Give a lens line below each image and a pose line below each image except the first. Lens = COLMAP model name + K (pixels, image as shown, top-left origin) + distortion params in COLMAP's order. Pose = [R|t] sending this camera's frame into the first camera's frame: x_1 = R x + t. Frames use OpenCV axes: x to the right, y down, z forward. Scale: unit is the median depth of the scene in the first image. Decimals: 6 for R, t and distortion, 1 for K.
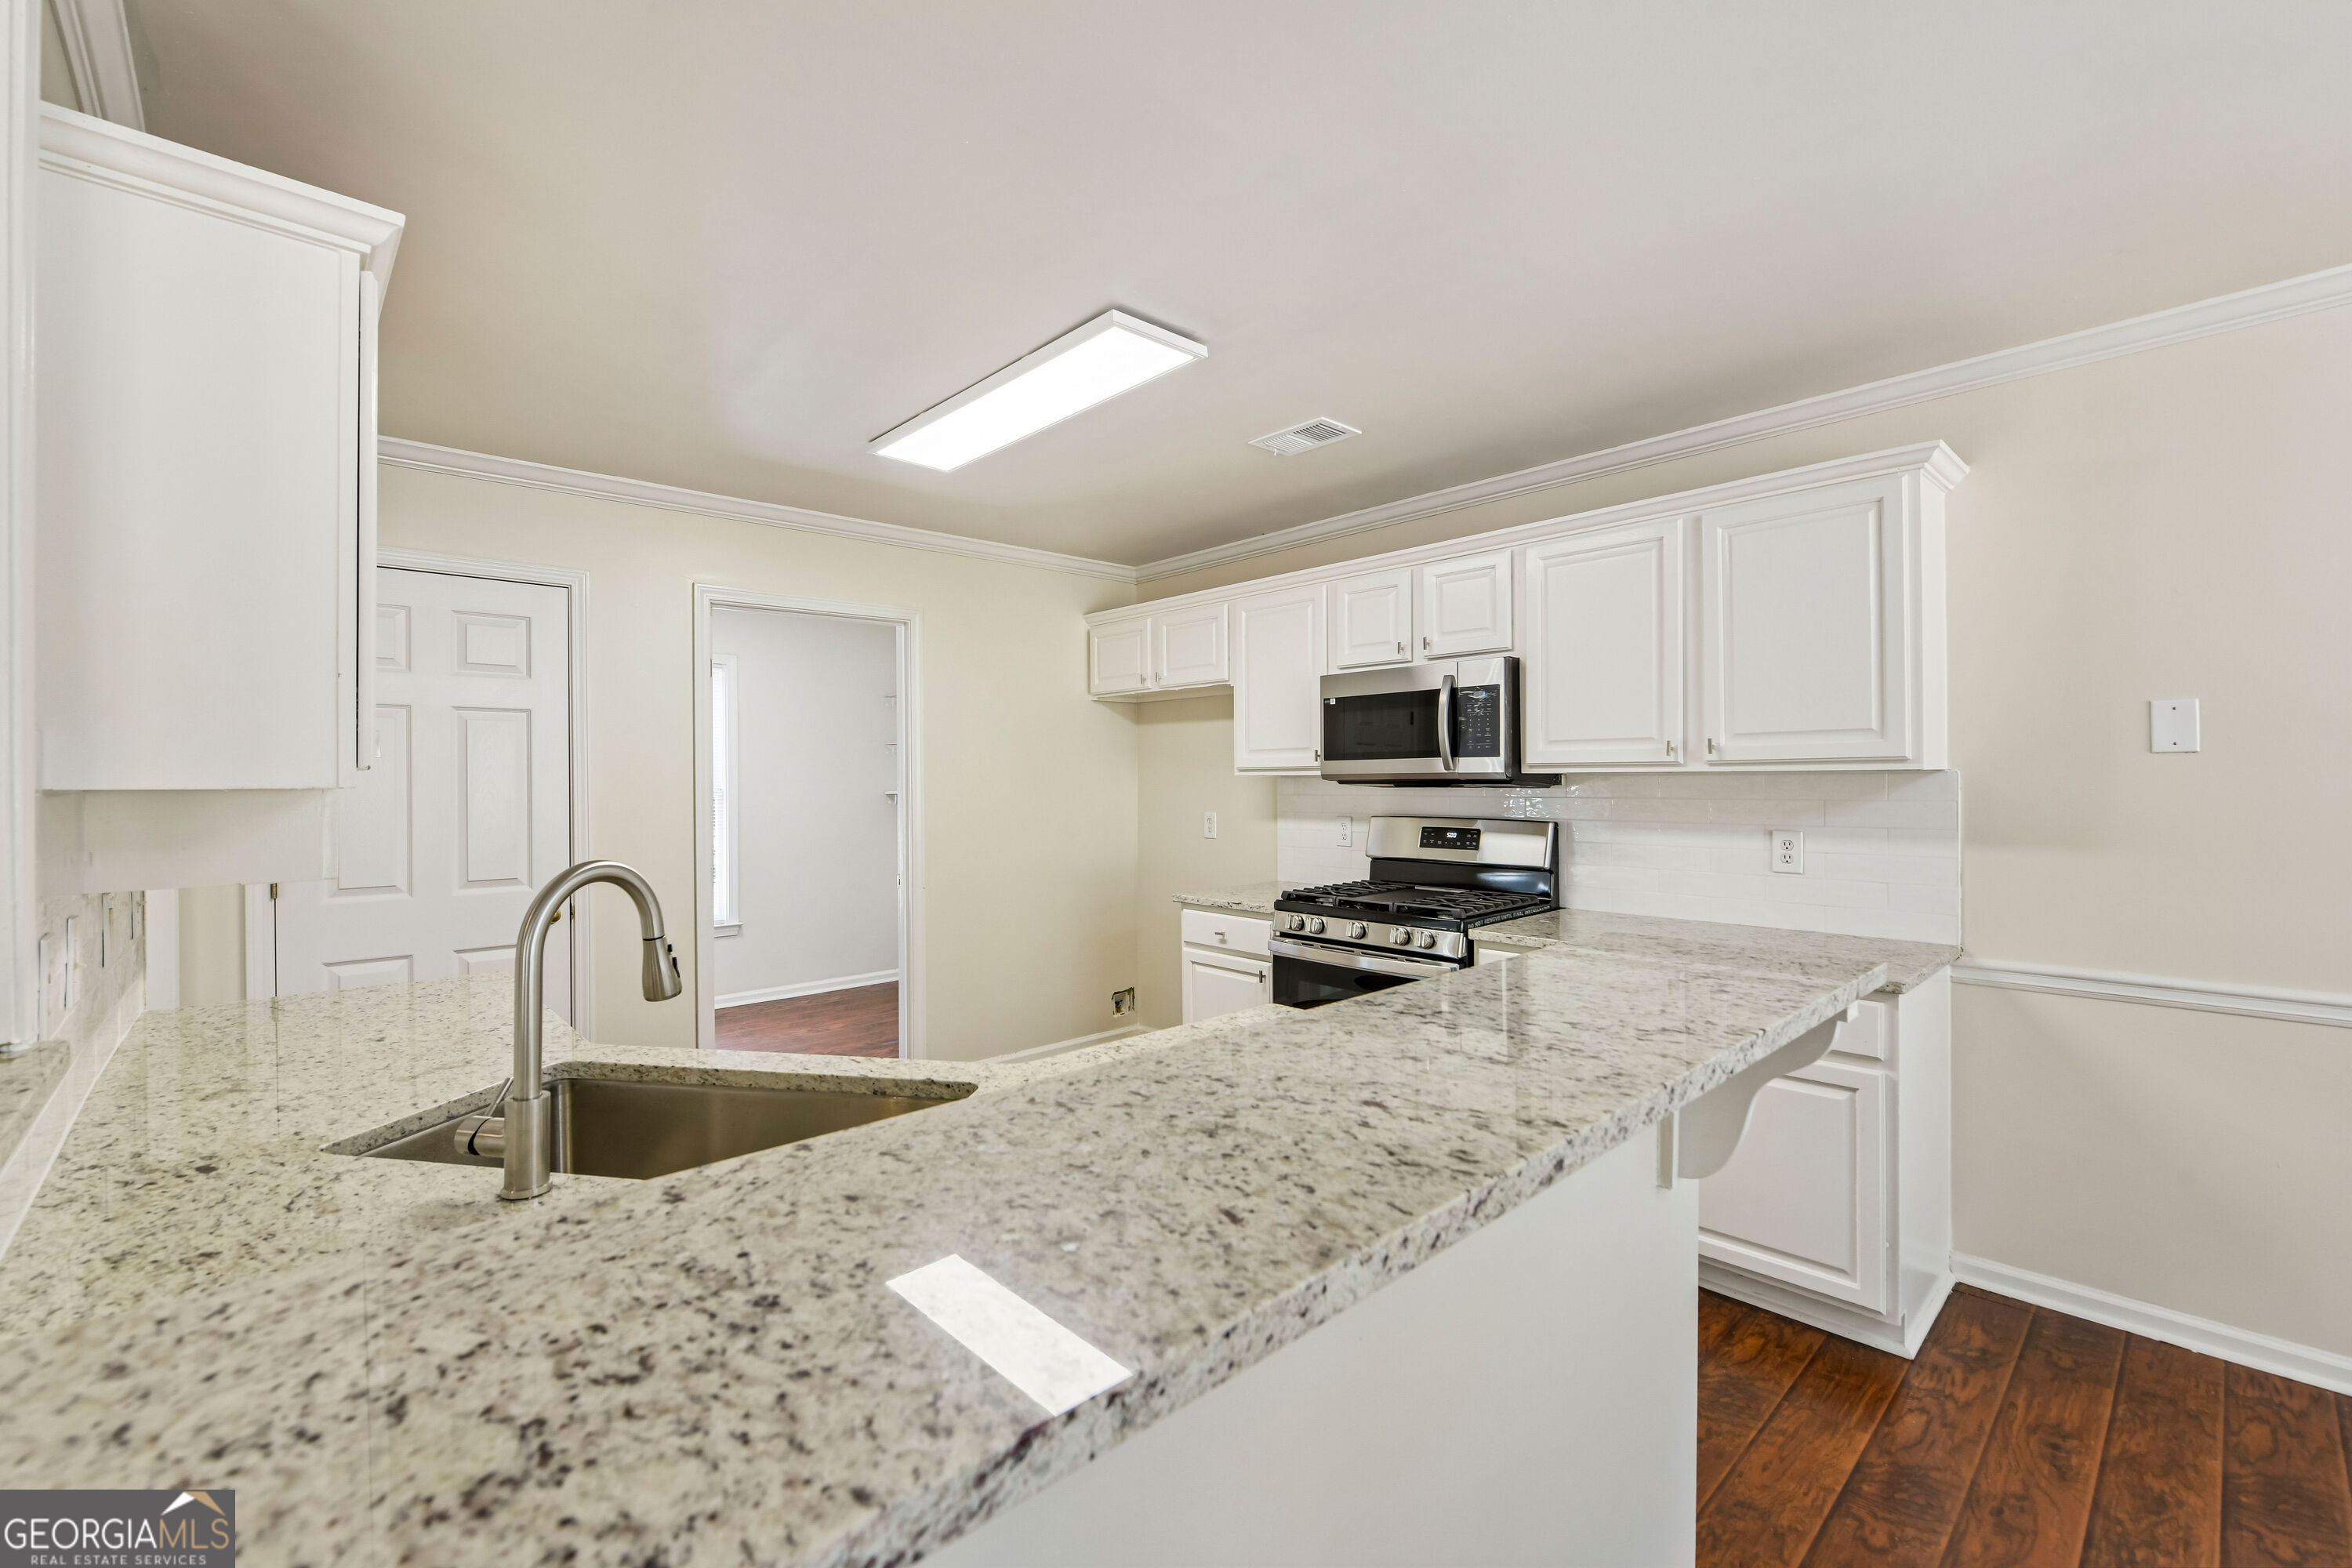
lens RADIAL K [[994.0, 0, 1176.6], [0, 994.0, 787.8], [0, 0, 1]] dist [0.003973, -0.000186]
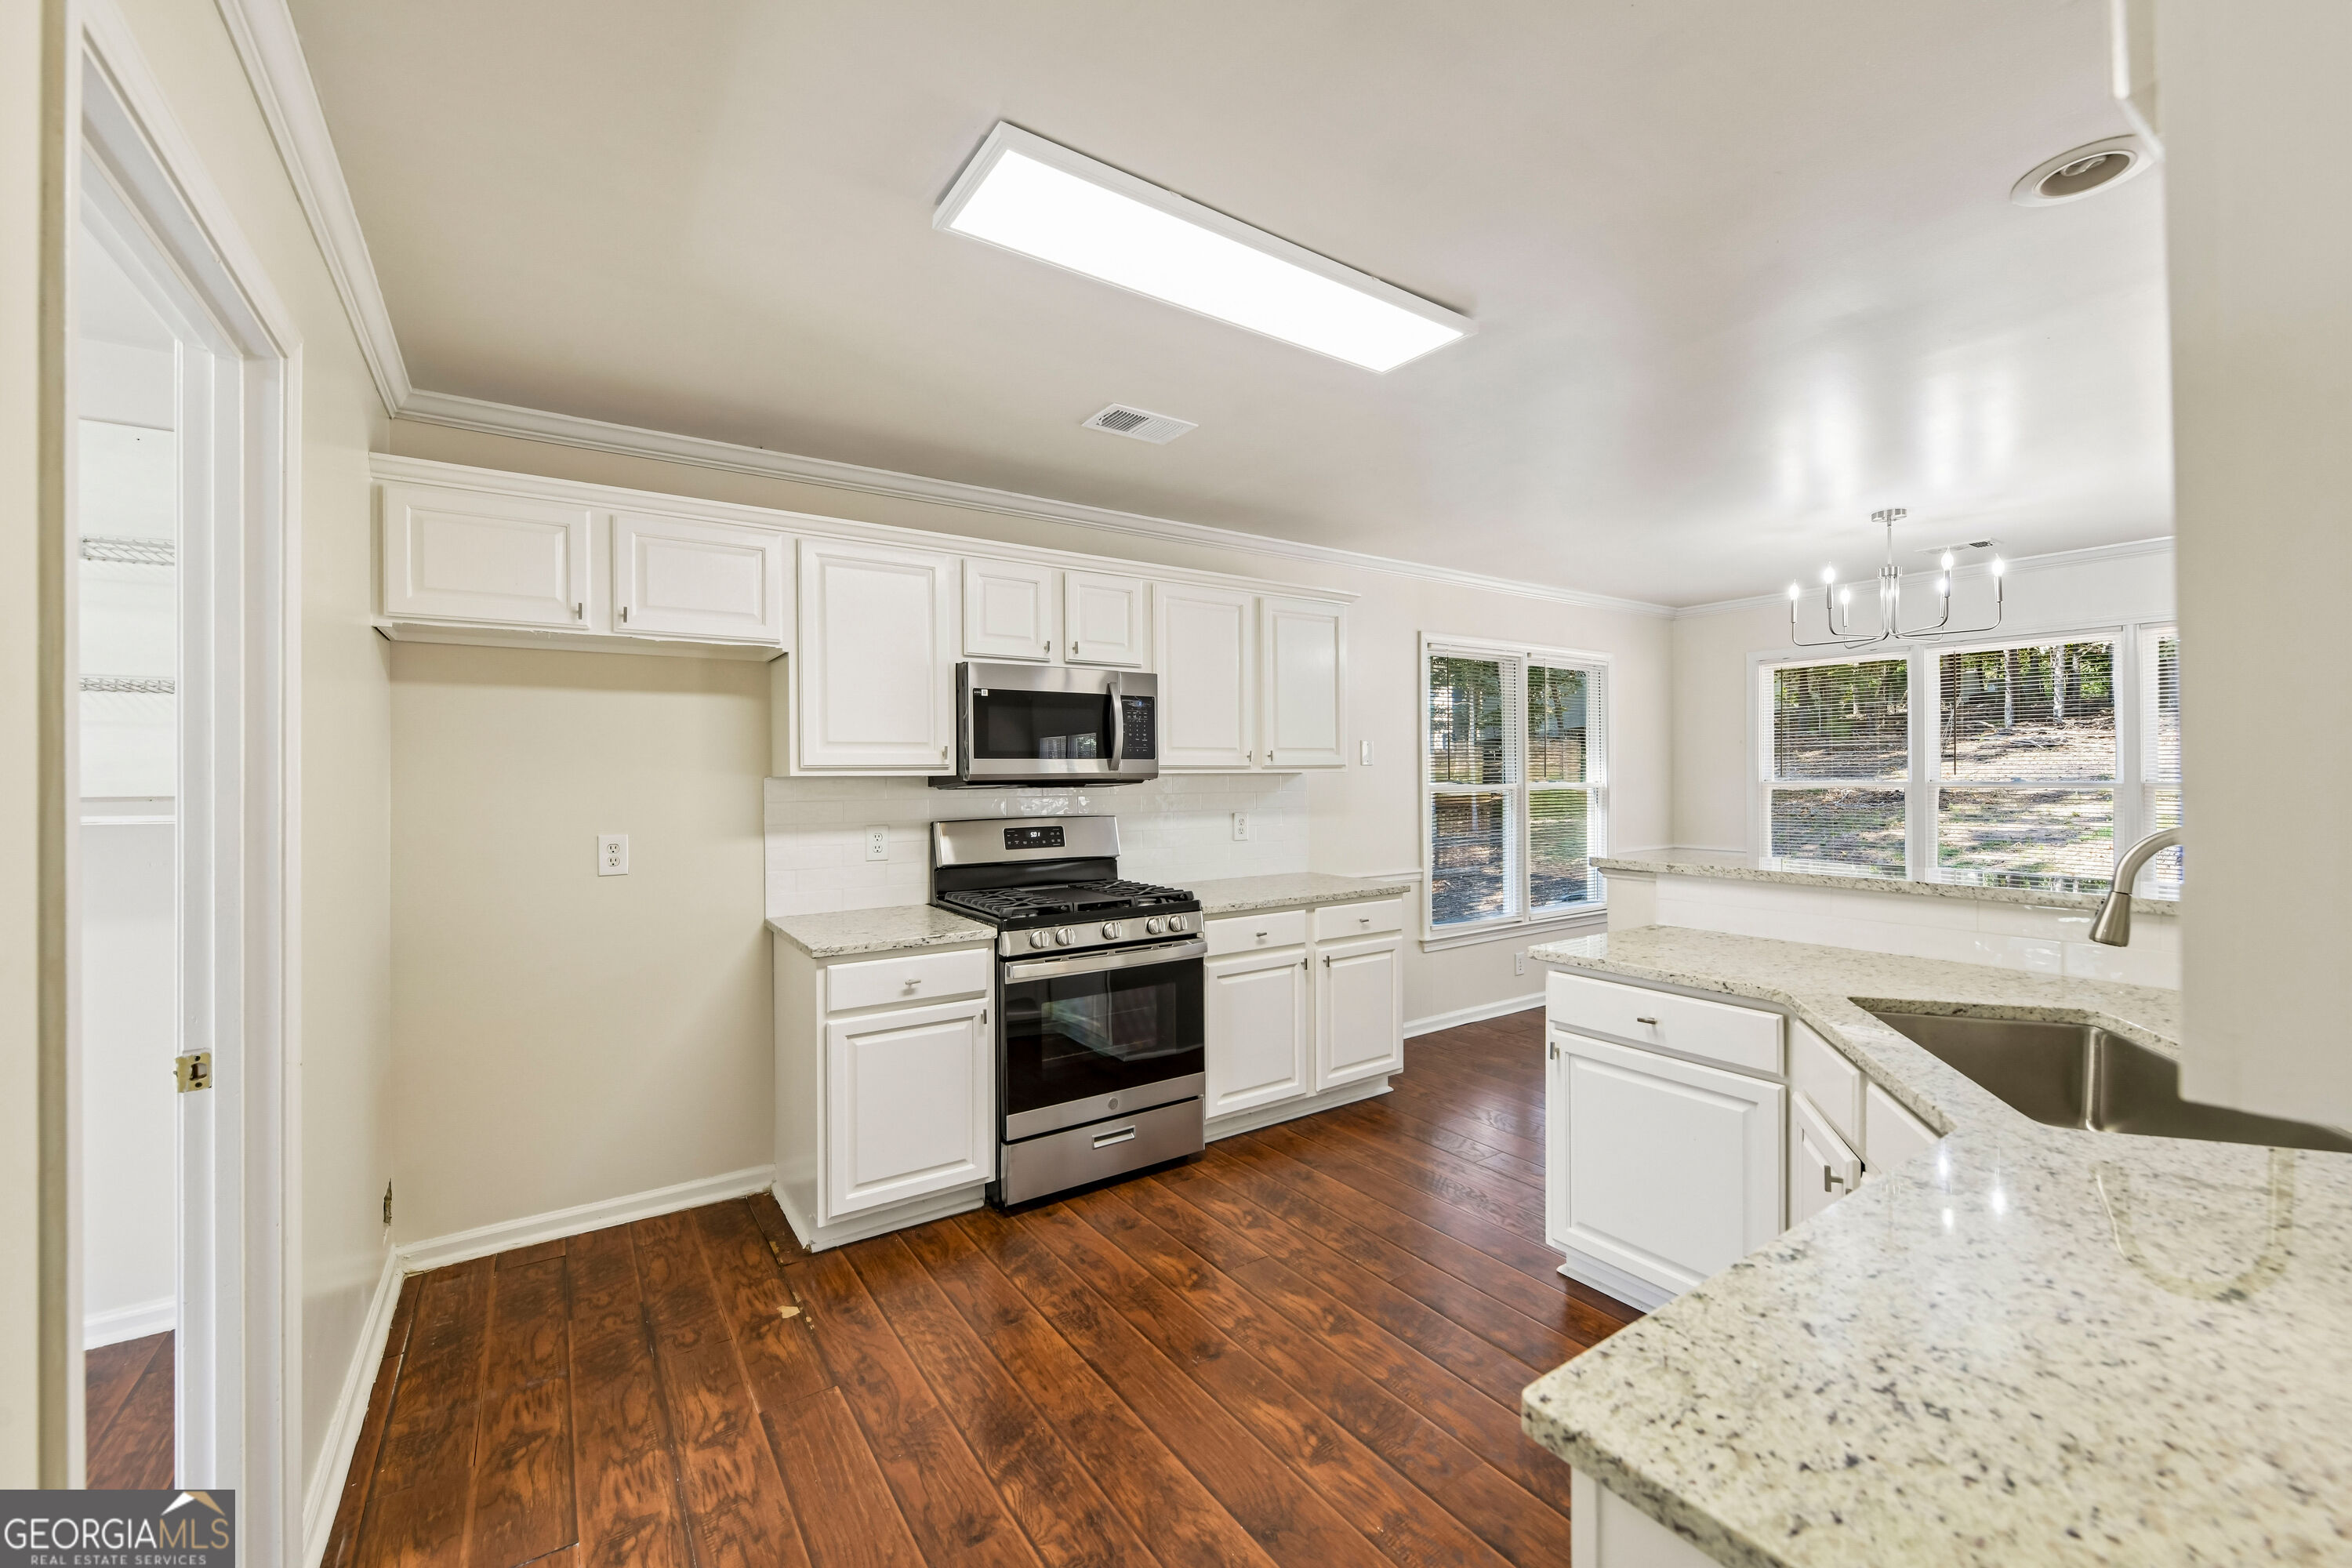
lens RADIAL K [[934.8, 0, 1179.6], [0, 934.8, 783.8], [0, 0, 1]] dist [-0.003490, -0.000278]
pose [[0.145767, -0.002380, 0.989316, -0.624286], [0.016811, 0.999859, -0.000072, -0.001973], [-0.989176, 0.016642, 0.145786, 0.679005]]
